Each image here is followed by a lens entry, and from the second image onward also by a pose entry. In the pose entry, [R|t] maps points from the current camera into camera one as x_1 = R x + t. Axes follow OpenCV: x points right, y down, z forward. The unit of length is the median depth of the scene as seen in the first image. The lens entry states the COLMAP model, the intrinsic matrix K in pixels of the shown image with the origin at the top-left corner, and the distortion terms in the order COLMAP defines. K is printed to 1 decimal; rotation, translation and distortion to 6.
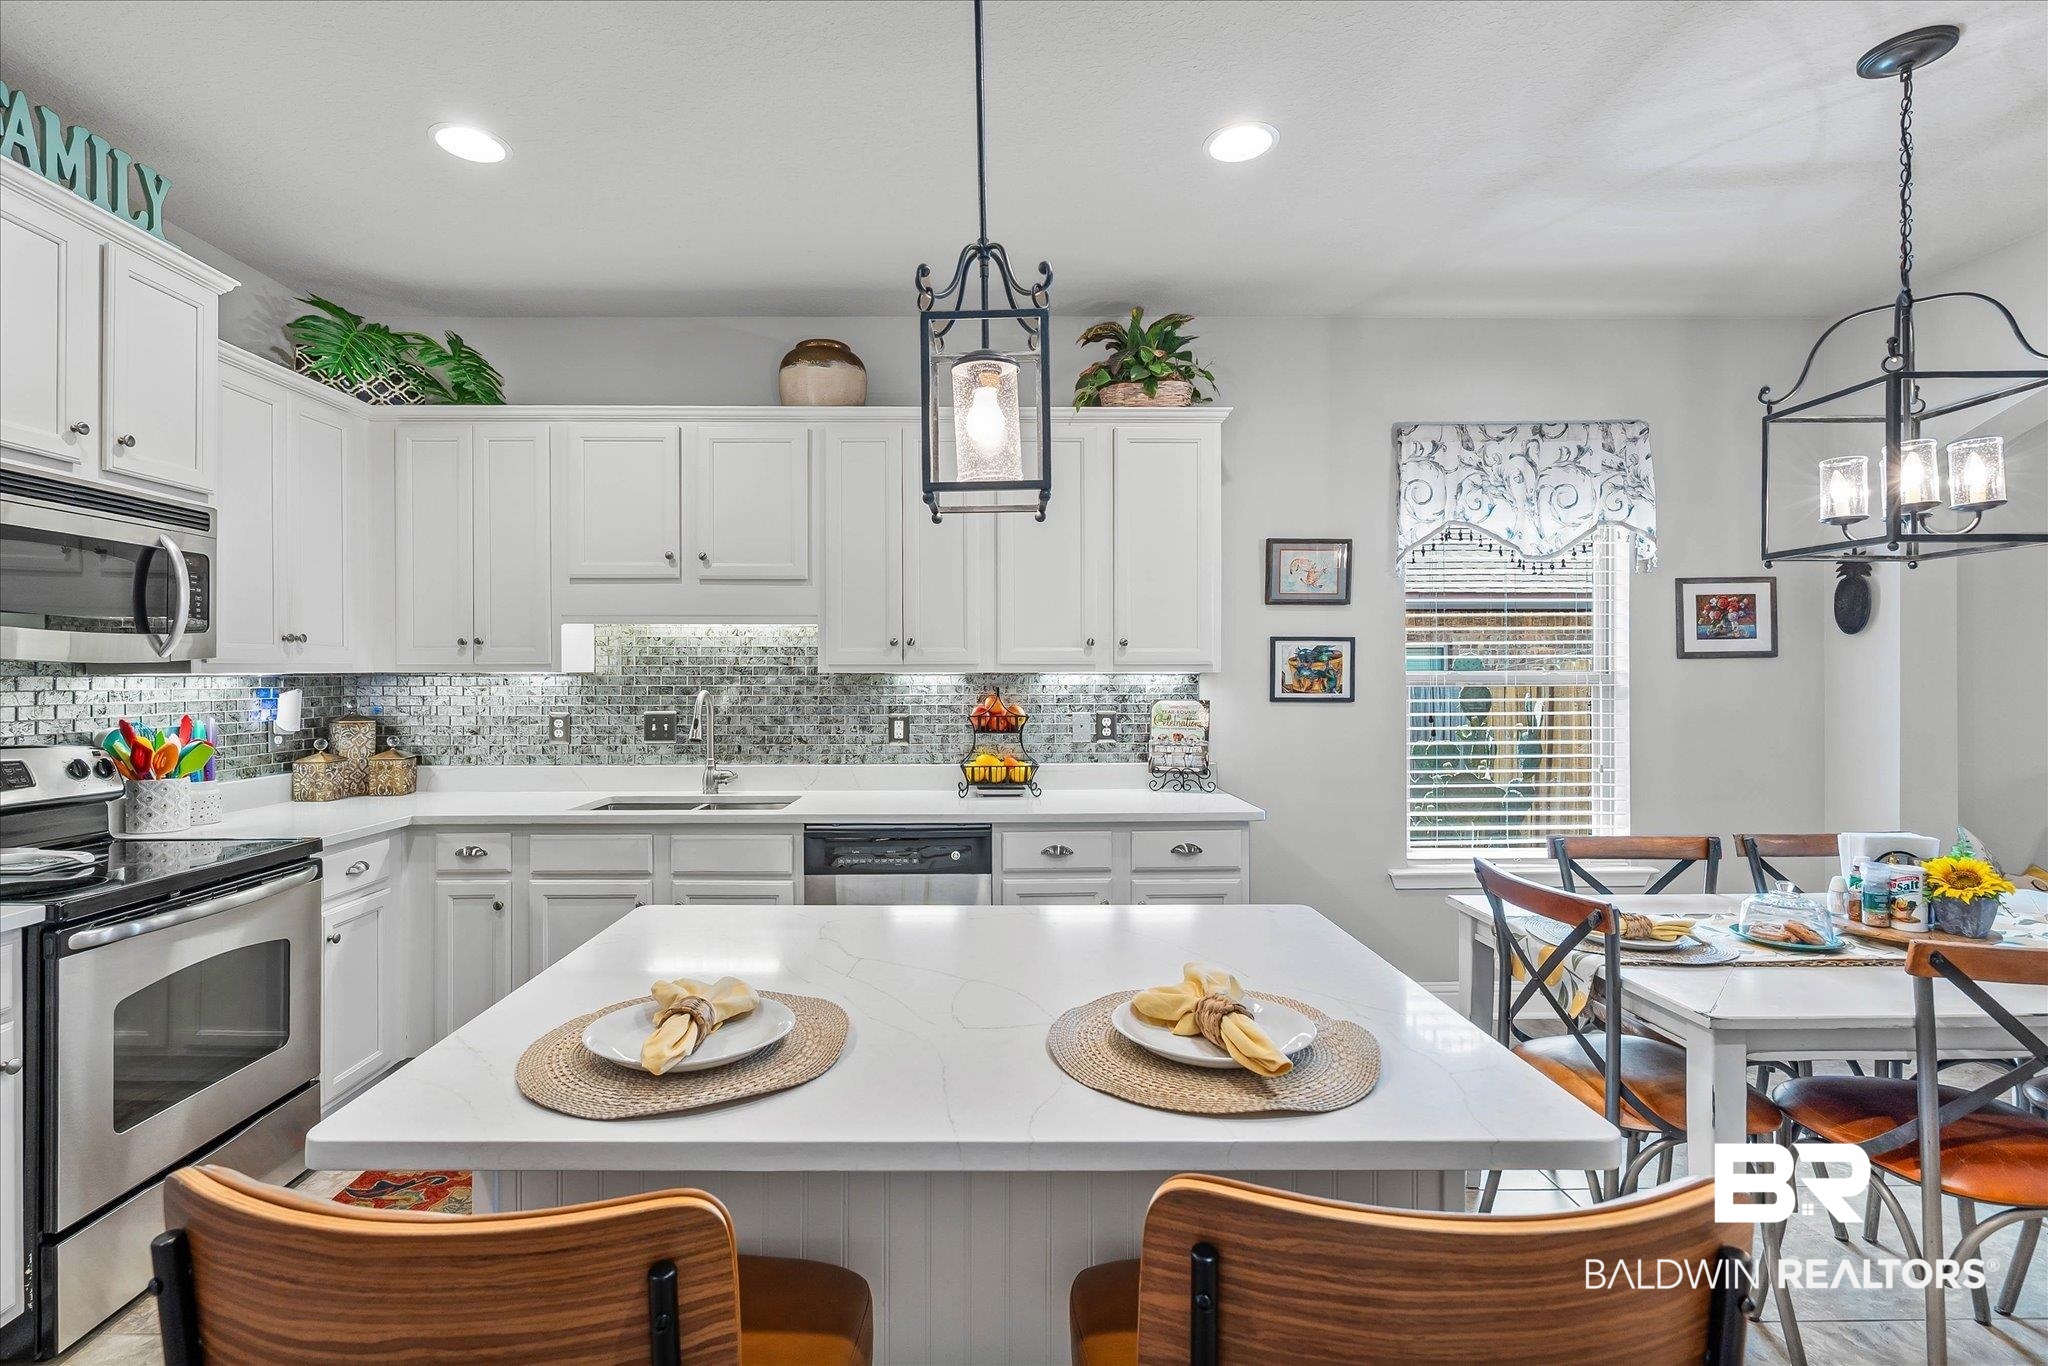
lens RADIAL K [[927.1, 0, 1011.2], [0, 927.1, 680.9], [0, 0, 1]] dist [-0.008779, 0.001721]
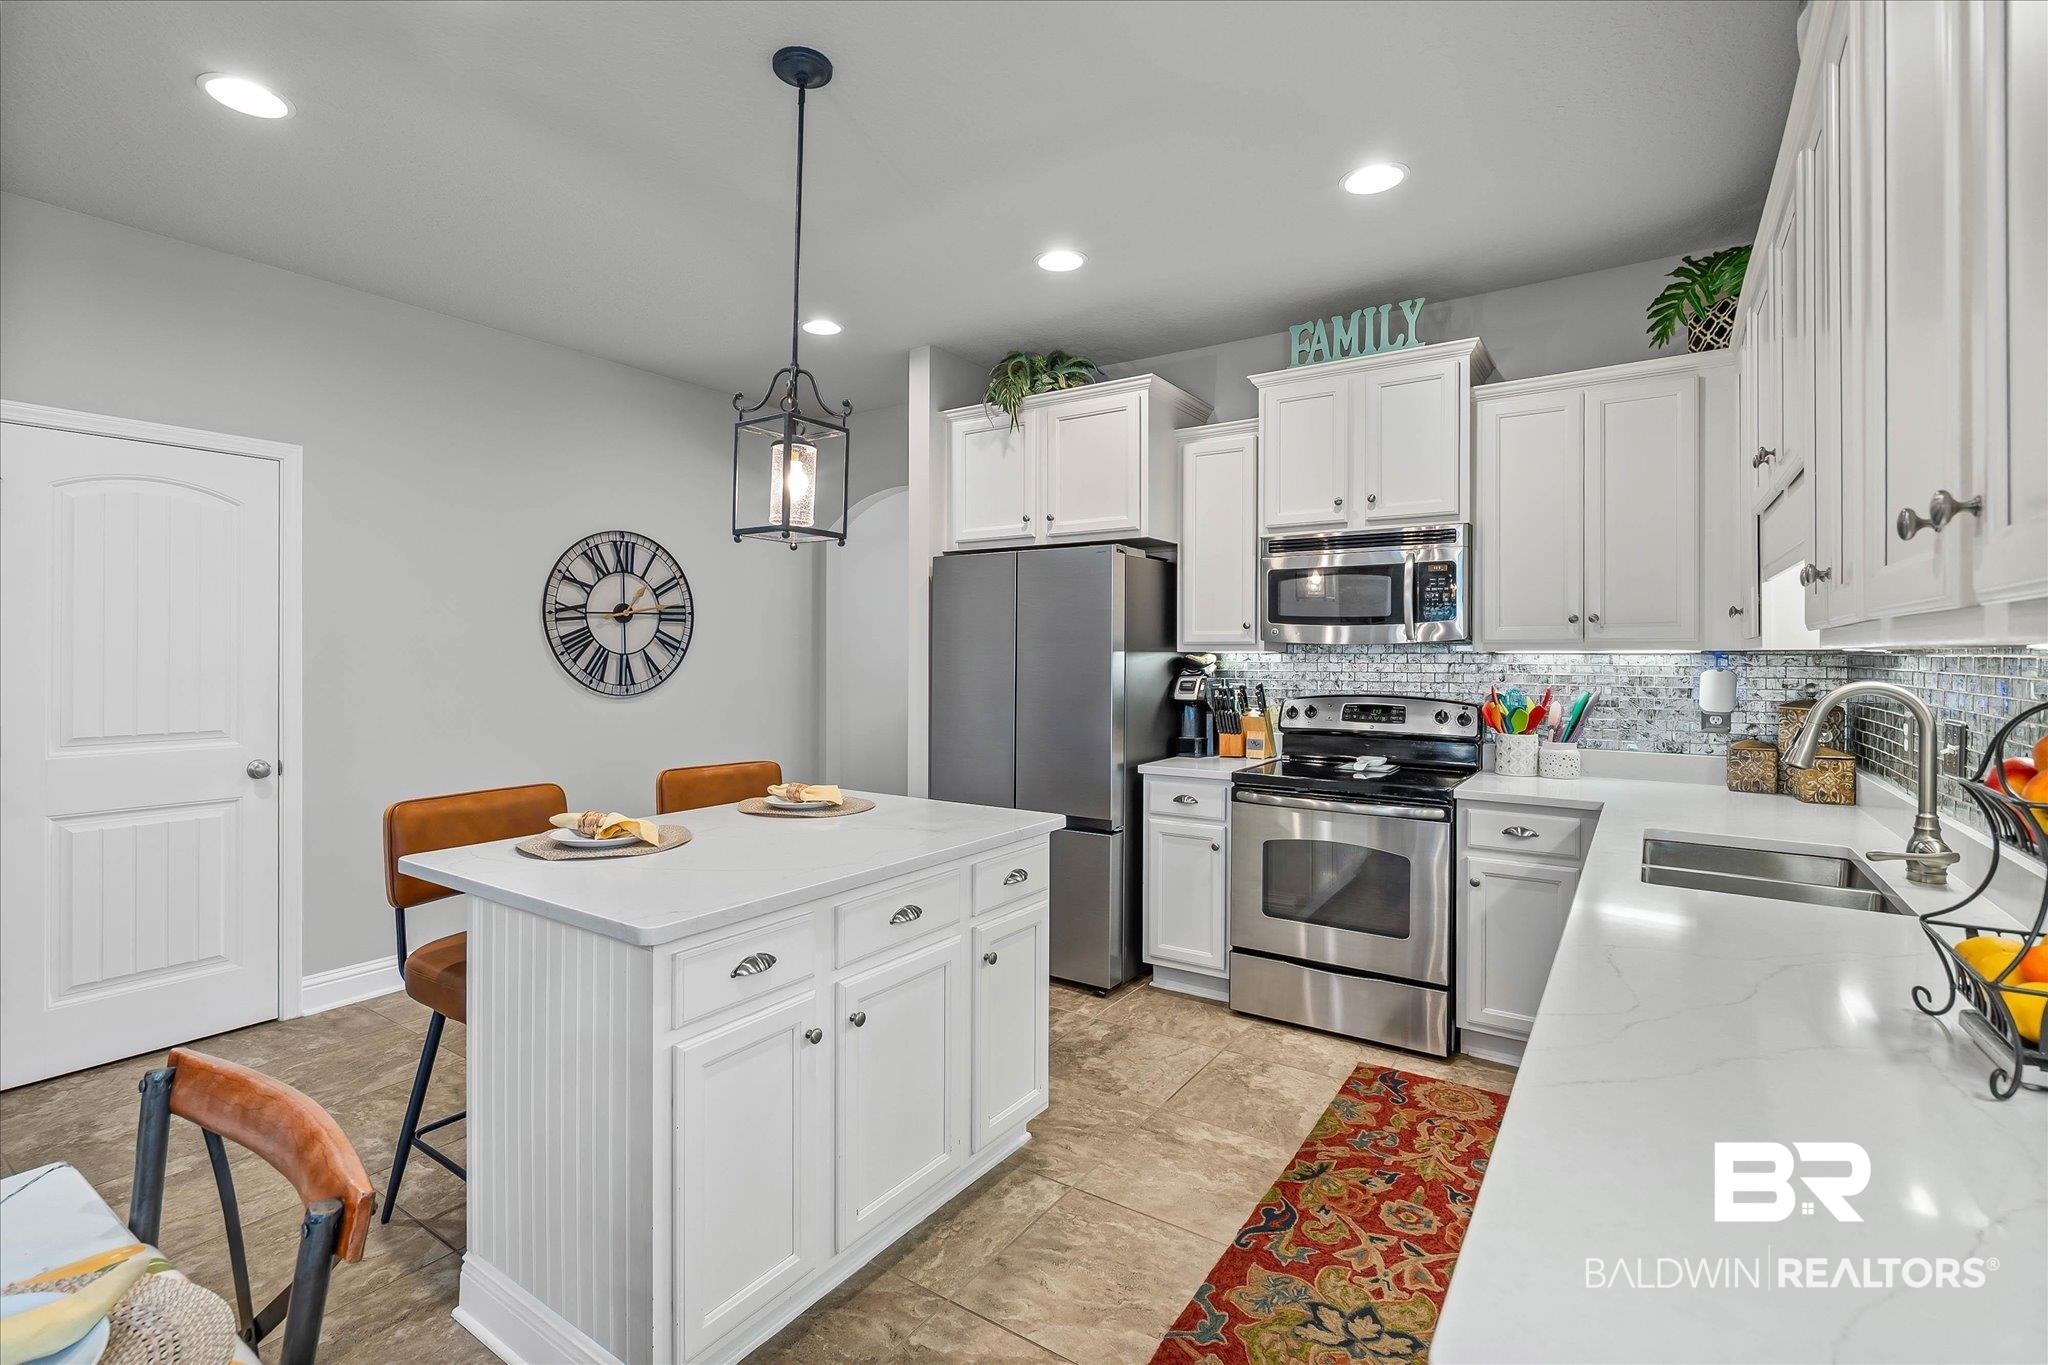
lens RADIAL K [[927.1, 0, 1031.8], [0, 927.1, 649.3], [0, 0, 1]] dist [-0.008779, 0.001721]
pose [[-0.569860, -0.000712, -0.821741, 0.378117], [-0.005101, 0.999983, 0.002671, -0.008286], [0.821726, 0.005714, -0.569855, 0.863275]]
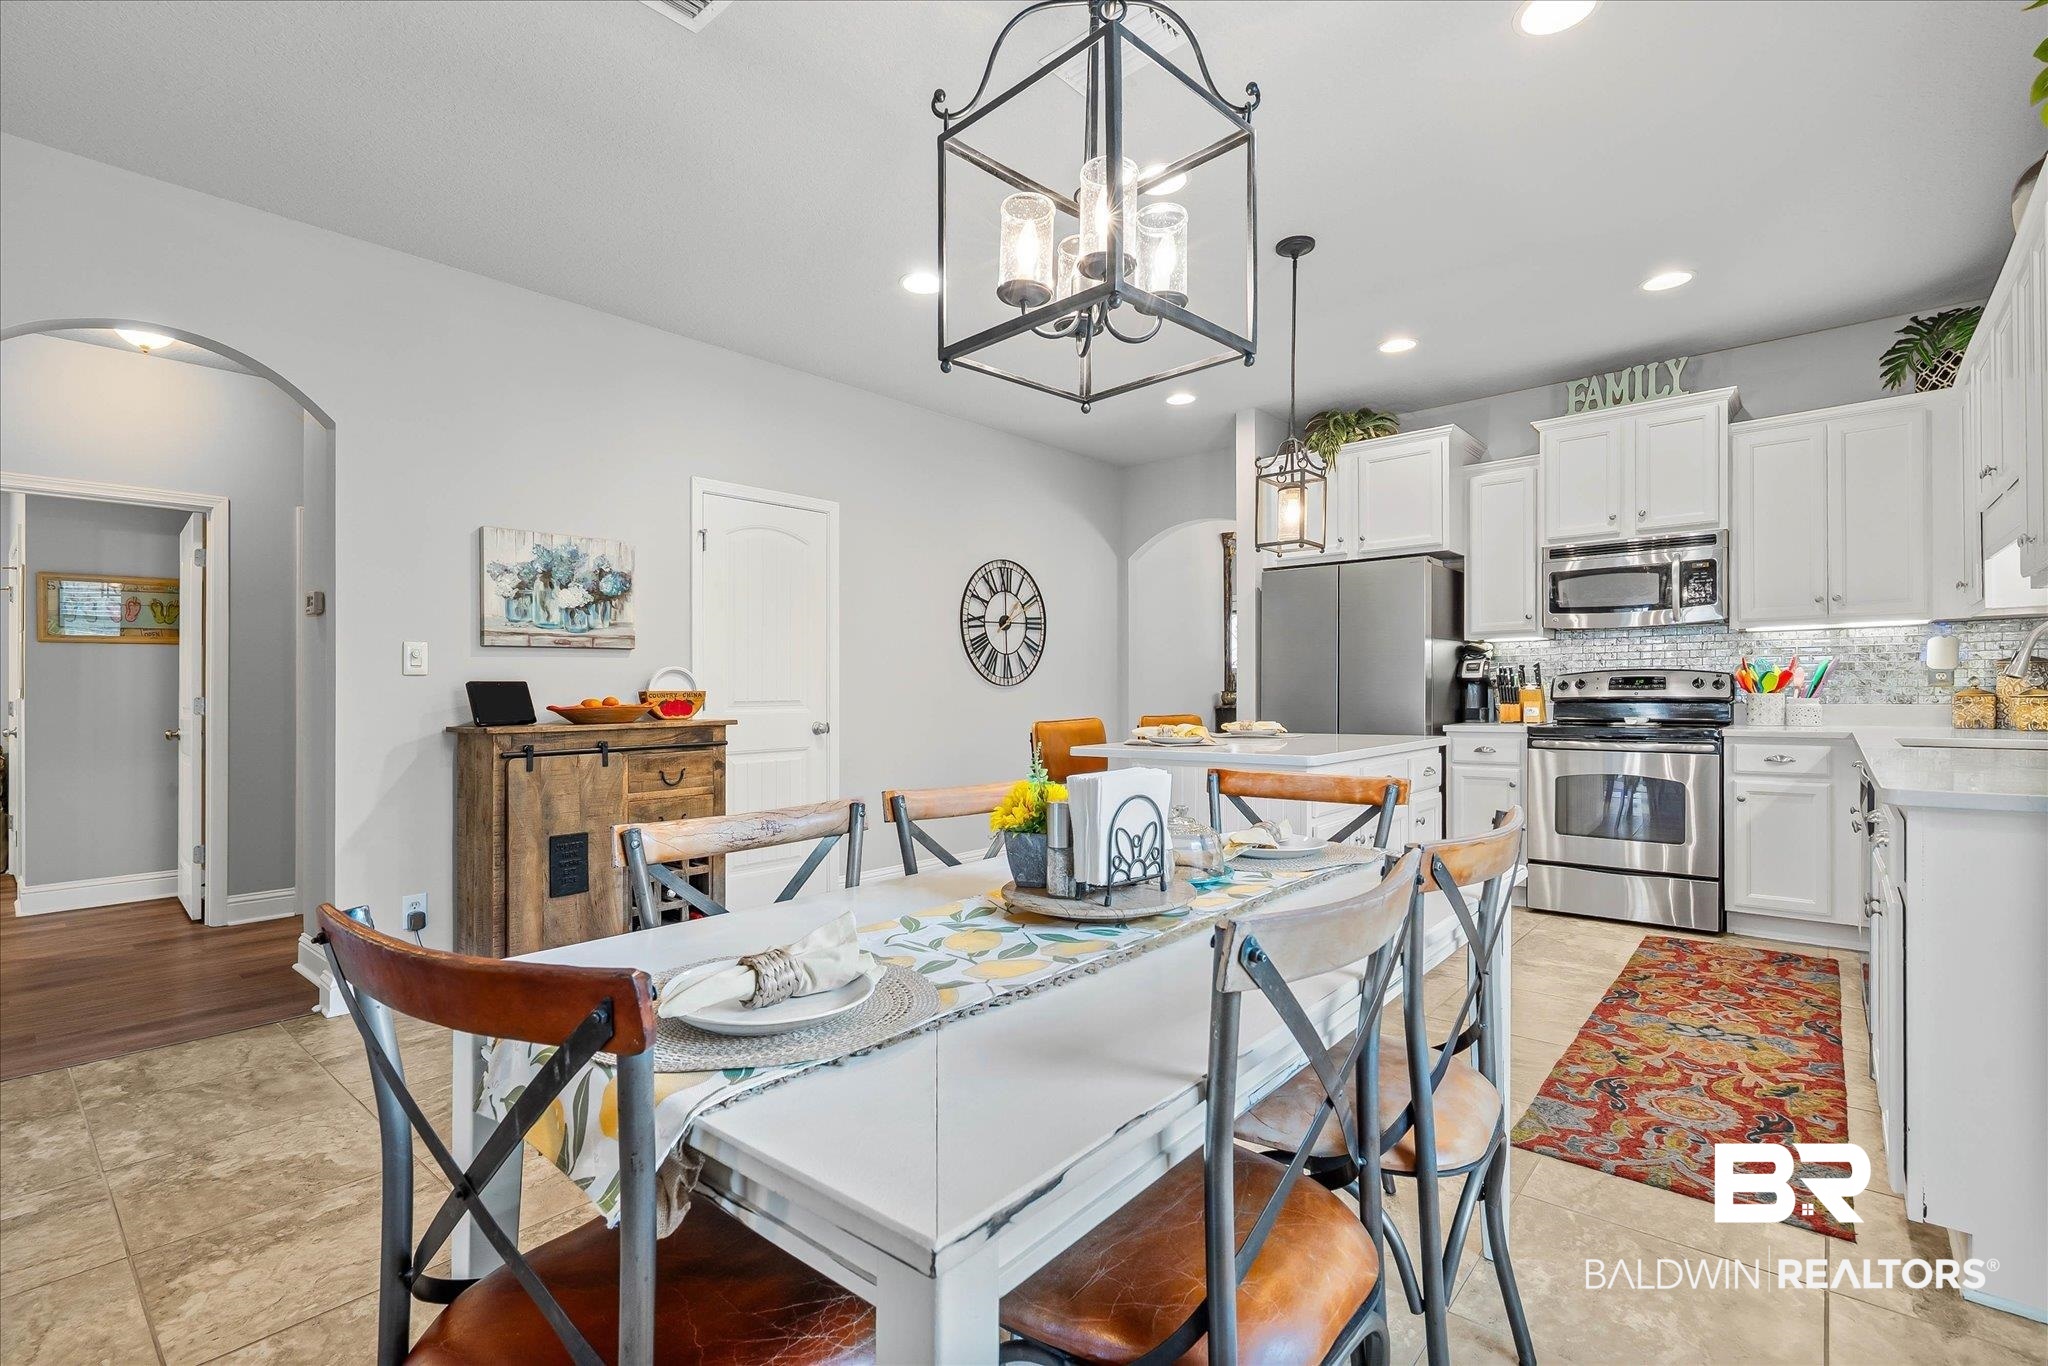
lens RADIAL K [[927.1, 0, 1021.5], [0, 927.1, 693.7], [0, 0, 1]] dist [-0.008779, 0.001721]
pose [[-0.669301, 0.011374, -0.742904, 0.862549], [0.007407, 0.999935, 0.008636, 0.060230], [0.742955, 0.000277, -0.669342, 0.817037]]
